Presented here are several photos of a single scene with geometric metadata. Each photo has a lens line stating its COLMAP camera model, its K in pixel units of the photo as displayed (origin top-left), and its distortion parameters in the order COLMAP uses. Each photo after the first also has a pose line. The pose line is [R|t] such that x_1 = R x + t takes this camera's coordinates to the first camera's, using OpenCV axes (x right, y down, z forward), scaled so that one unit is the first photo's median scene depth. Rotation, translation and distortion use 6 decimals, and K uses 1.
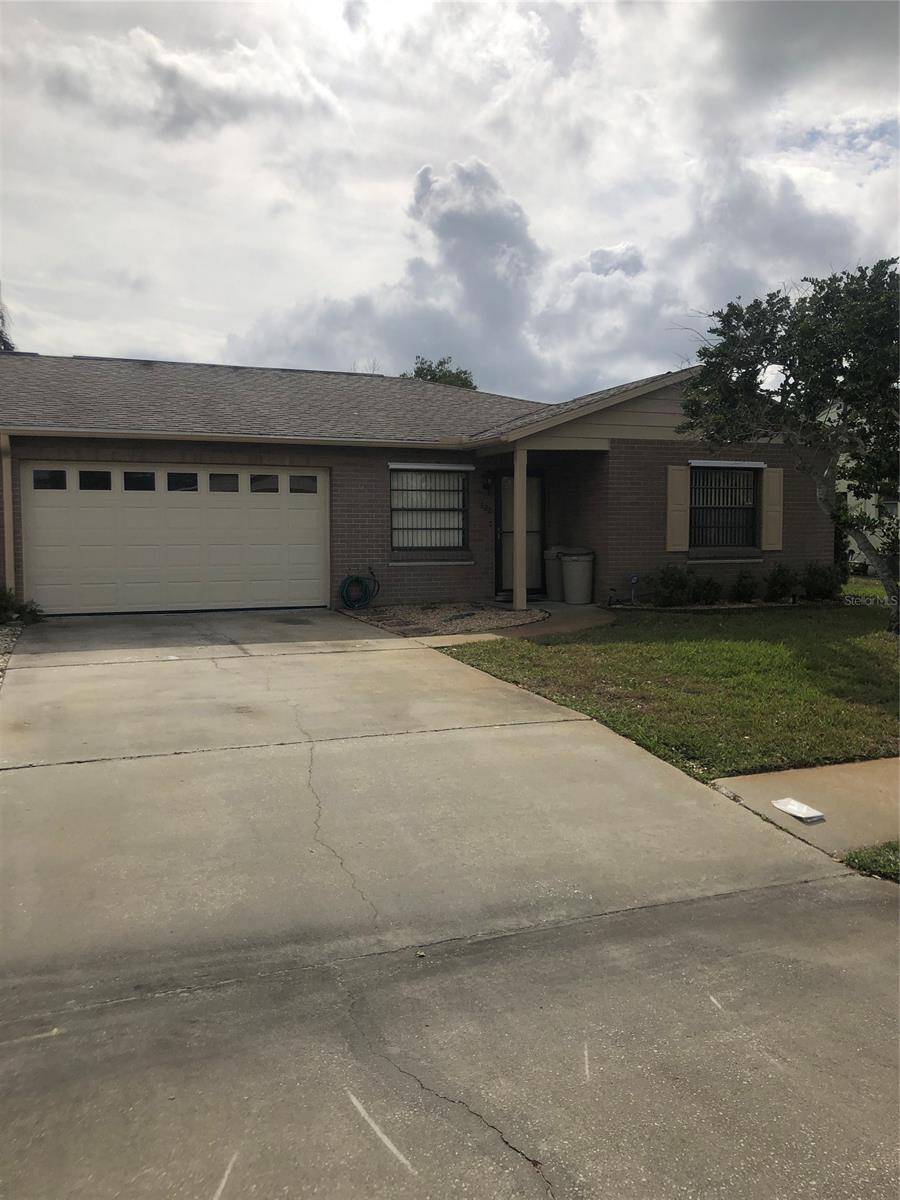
lens RADIAL K [[996.8, 0, 453.8], [0, 996.8, 592.0], [0, 0, 1]] dist [0.028489, -0.003605]
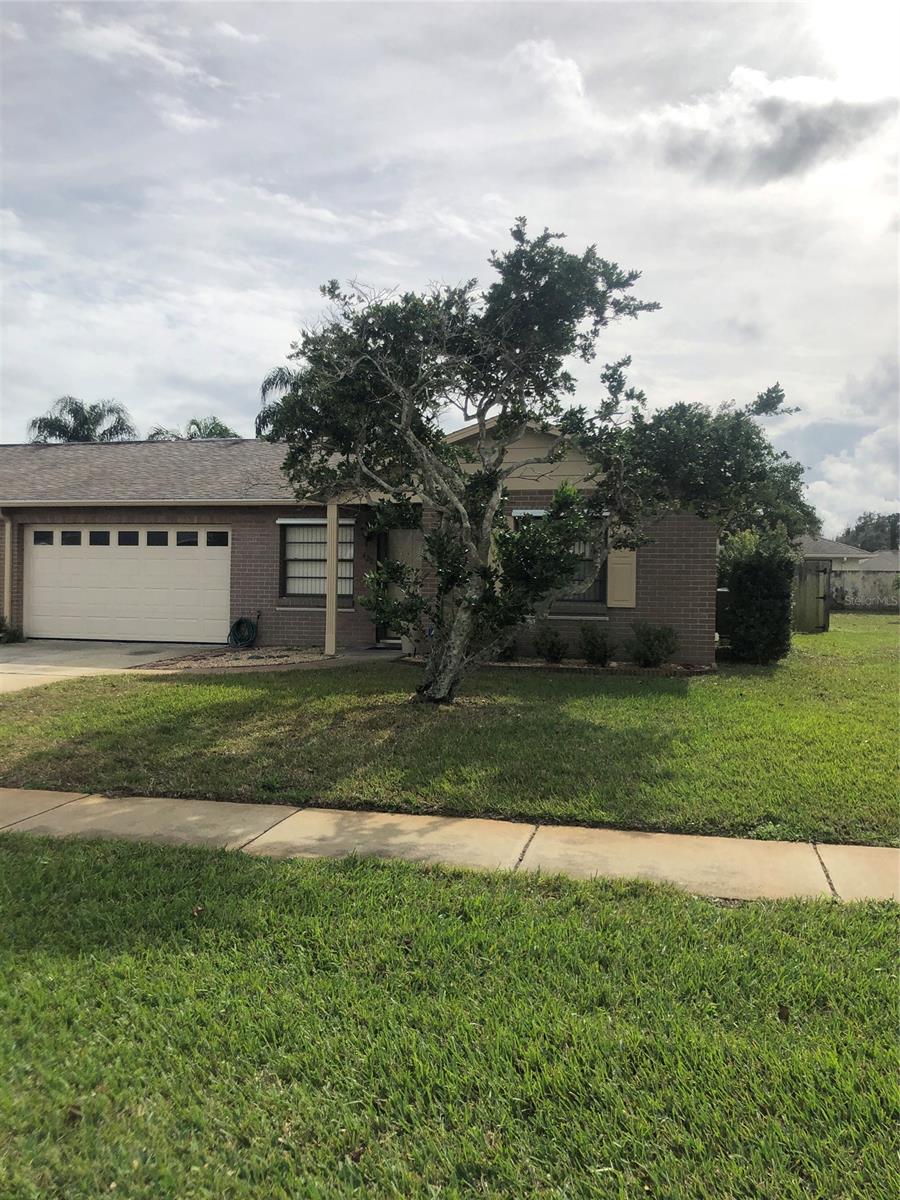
lens RADIAL K [[996.8, 0, 453.8], [0, 996.8, 592.0], [0, 0, 1]] dist [0.028489, -0.003605]
pose [[0.797678, 0.017980, -0.602815, 0.779291], [-0.058157, 0.997190, -0.047214, -0.005199], [0.600273, 0.072720, 0.796483, 0.222907]]
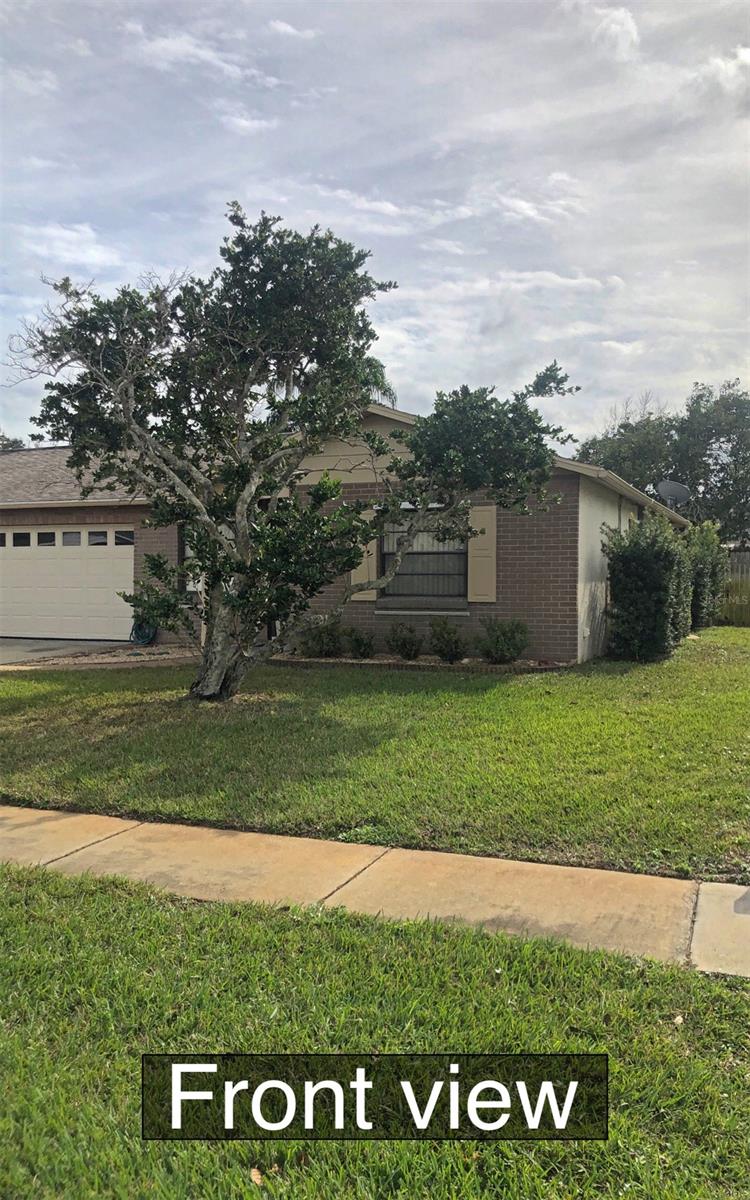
lens RADIAL K [[1014.8, 0, 375.0], [0, 1014.8, 600.0], [0, 0, 1]] dist [0.041399, -0.005414]
pose [[0.692222, 0.017686, -0.721468, 0.933600], [-0.054635, 0.998115, -0.027952, -0.015306], [0.719614, 0.058766, 0.691883, 0.364915]]
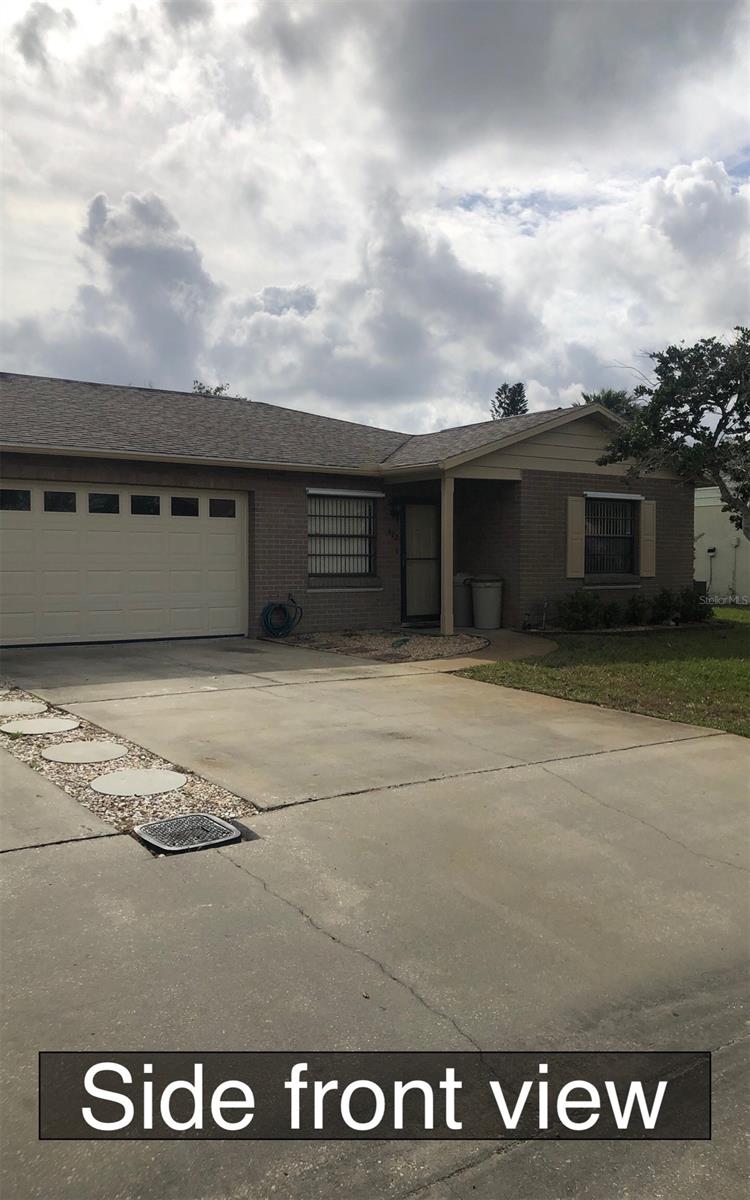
lens RADIAL K [[992.3, 0, 375.0], [0, 992.3, 600.0], [0, 0, 1]] dist [0.002880, -0.001308]
pose [[0.972261, -0.006148, 0.233819, -0.228342], [0.011699, 0.999682, -0.022361, 0.003725], [-0.233607, 0.024476, 0.972023, 0.033901]]
